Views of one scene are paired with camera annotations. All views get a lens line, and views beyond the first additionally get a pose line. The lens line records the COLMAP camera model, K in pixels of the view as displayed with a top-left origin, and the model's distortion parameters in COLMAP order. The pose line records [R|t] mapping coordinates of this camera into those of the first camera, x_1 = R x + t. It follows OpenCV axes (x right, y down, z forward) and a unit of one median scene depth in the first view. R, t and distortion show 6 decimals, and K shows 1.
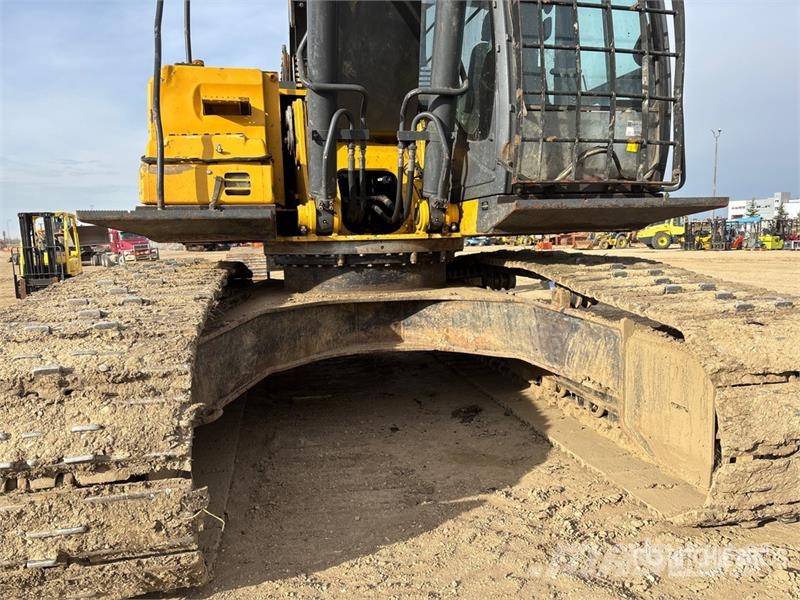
lens RADIAL K [[602.5, 0, 391.4], [0, 602.5, 305.6], [0, 0, 1]] dist [0.034761, -0.021019]
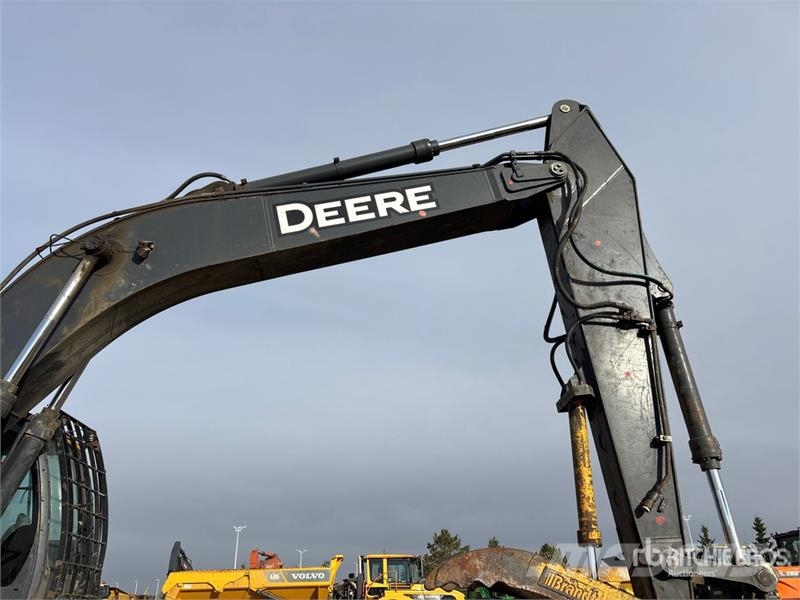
lens RADIAL K [[604.4, 0, 397.0], [0, 604.4, 301.7], [0, 0, 1]] dist [0.041476, -0.038052]
pose [[0.178700, 0.458052, 0.870778, -1.152660], [0.127240, 0.866834, -0.482088, -0.049806], [-0.975642, 0.196947, 0.096621, -0.138267]]
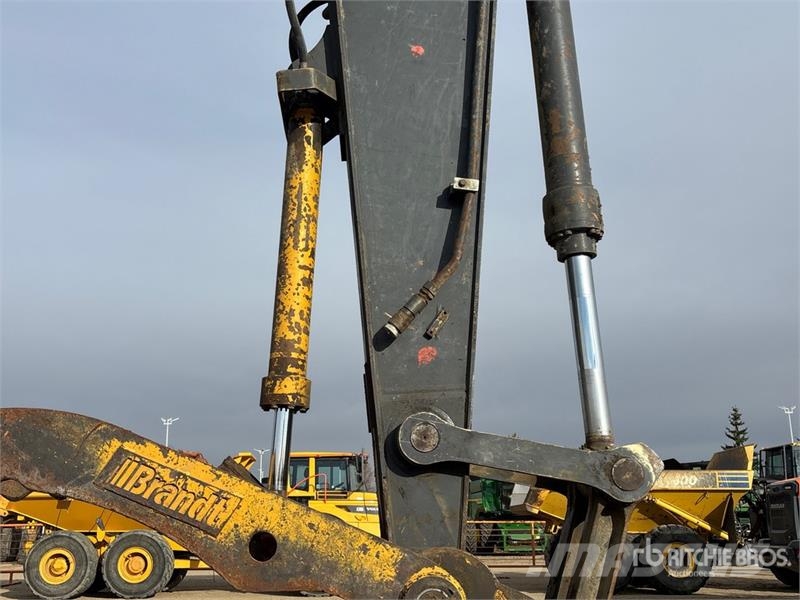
lens RADIAL K [[866.3, 0, 399.6], [0, 866.3, 299.1], [0, 0, 1]] dist [0.020621, 0.000000]
pose [[0.188362, 0.263790, 0.946010, -0.533989], [0.119177, 0.949994, -0.288631, -0.014034], [-0.974842, 0.167110, 0.147505, -0.568162]]
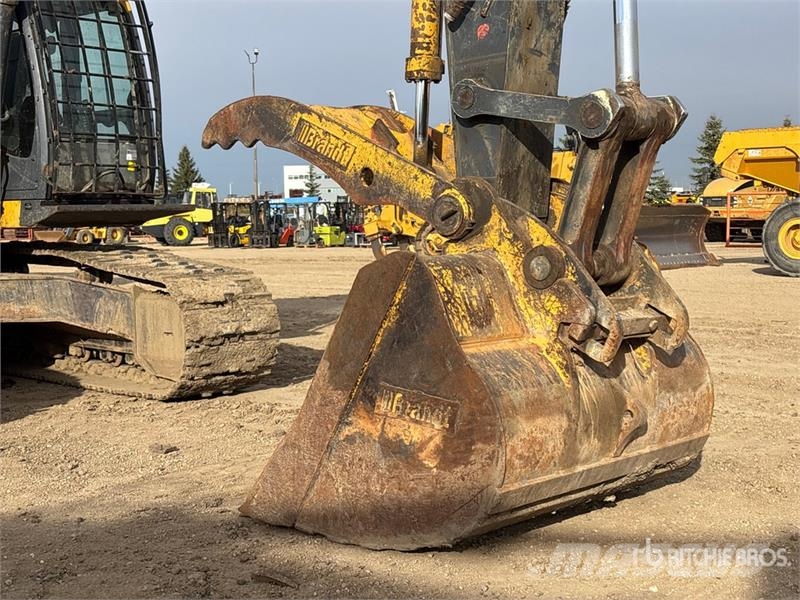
lens RADIAL K [[1202.2, 0, 396.4], [0, 1202.2, 303.6], [0, 0, 1]] dist [0.096481, 0.000000]
pose [[0.830304, -0.032587, 0.556357, -0.646850], [0.058670, 0.997853, -0.029113, 0.168814], [-0.554213, 0.056814, 0.830434, -1.611053]]
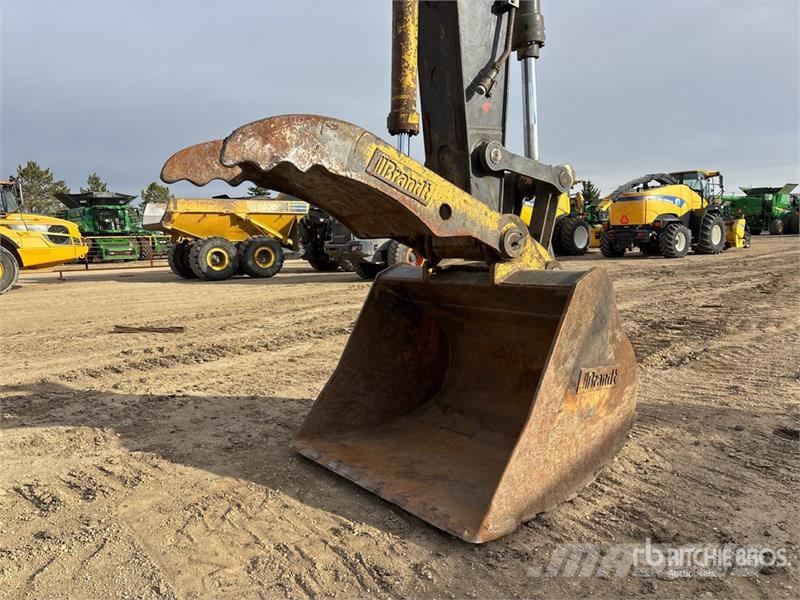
lens RADIAL K [[602.5, 0, 388.0], [0, 602.5, 308.1], [0, 0, 1]] dist [0.034761, -0.021019]
pose [[-0.413934, -0.078150, 0.906946, -0.595939], [0.142094, 0.978548, 0.149173, -0.046999], [-0.899148, 0.190619, -0.393950, 0.140676]]
